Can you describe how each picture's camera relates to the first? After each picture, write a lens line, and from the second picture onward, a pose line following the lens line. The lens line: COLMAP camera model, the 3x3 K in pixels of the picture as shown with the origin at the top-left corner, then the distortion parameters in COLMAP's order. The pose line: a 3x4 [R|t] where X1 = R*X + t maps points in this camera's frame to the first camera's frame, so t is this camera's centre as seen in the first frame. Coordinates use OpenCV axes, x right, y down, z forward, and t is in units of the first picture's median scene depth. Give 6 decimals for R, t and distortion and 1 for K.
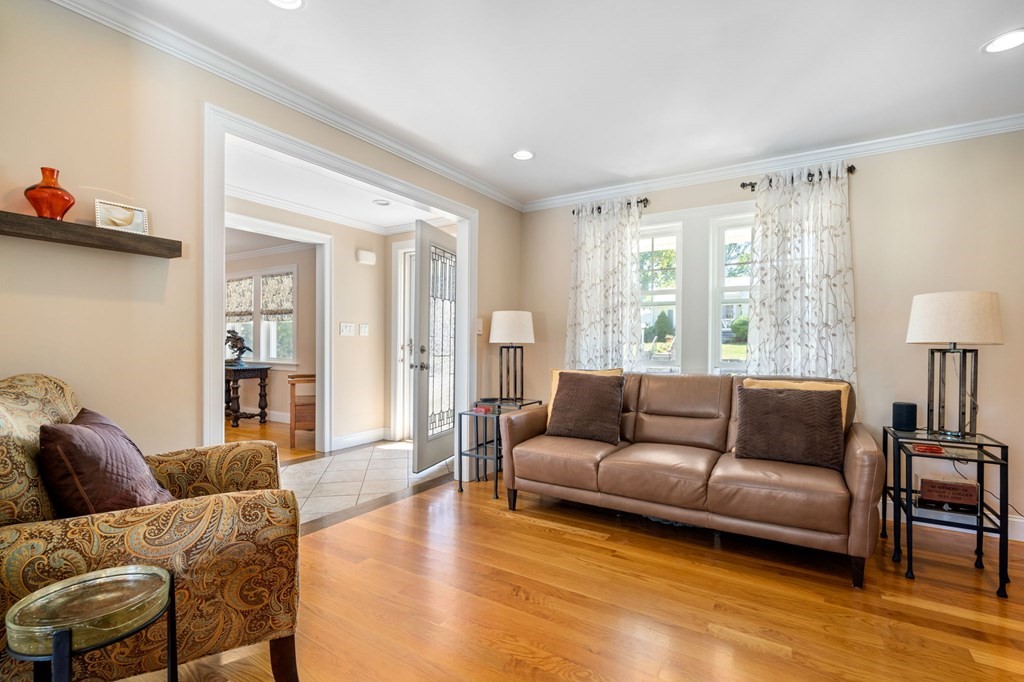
lens RADIAL K [[474.1, 0, 513.2], [0, 474.1, 339.3], [0, 0, 1]] dist [-0.000095, 0.000059]
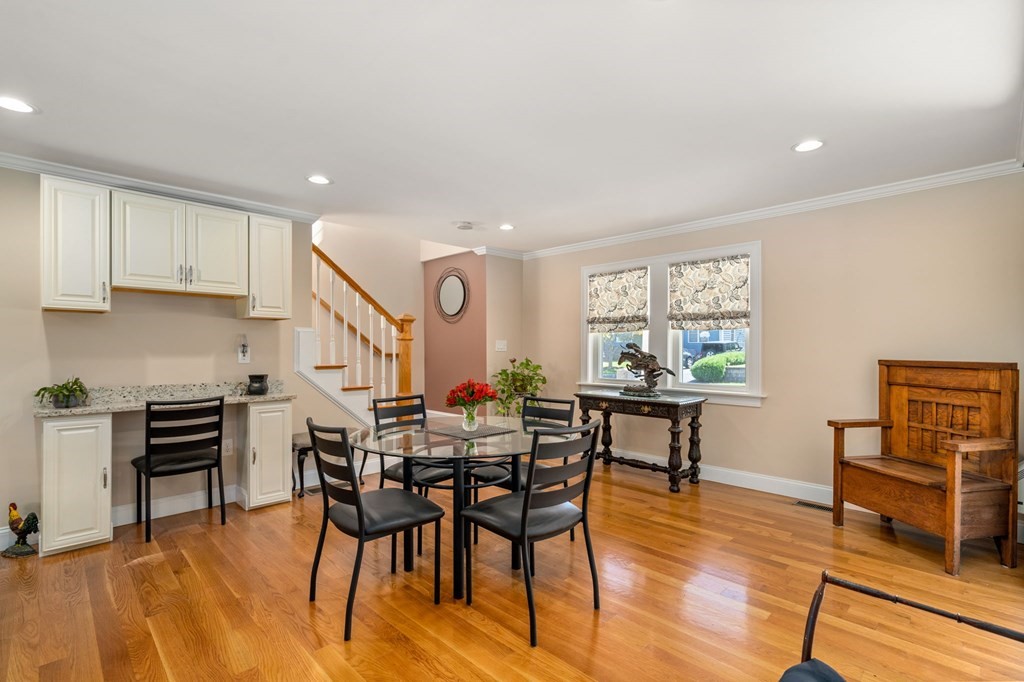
lens RADIAL K [[474.1, 0, 513.2], [0, 474.1, 339.3], [0, 0, 1]] dist [-0.000095, 0.000059]
pose [[0.972815, -0.001205, -0.231579, -0.601077], [-0.003439, 0.999801, -0.019649, -0.010725], [0.231557, 0.019912, 0.972618, 0.283664]]
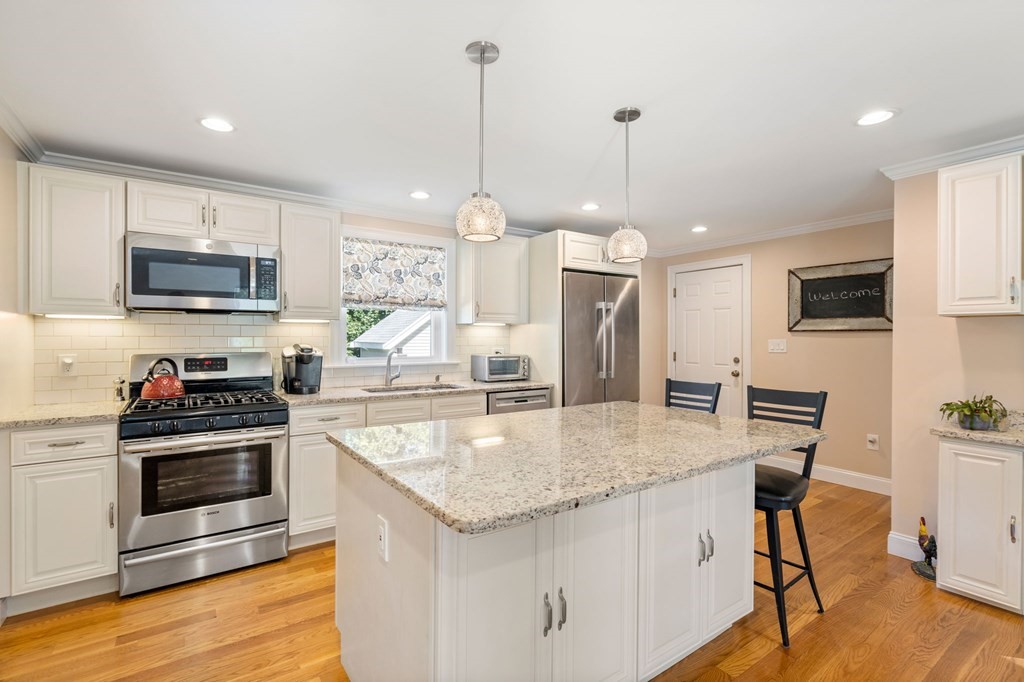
lens RADIAL K [[474.1, 0, 513.2], [0, 474.1, 339.3], [0, 0, 1]] dist [-0.000095, 0.000059]
pose [[-0.391201, 0.000192, -0.920305, -0.617560], [-0.006323, 0.999976, 0.002897, -0.026531], [0.920284, 0.006952, -0.391190, 0.442772]]
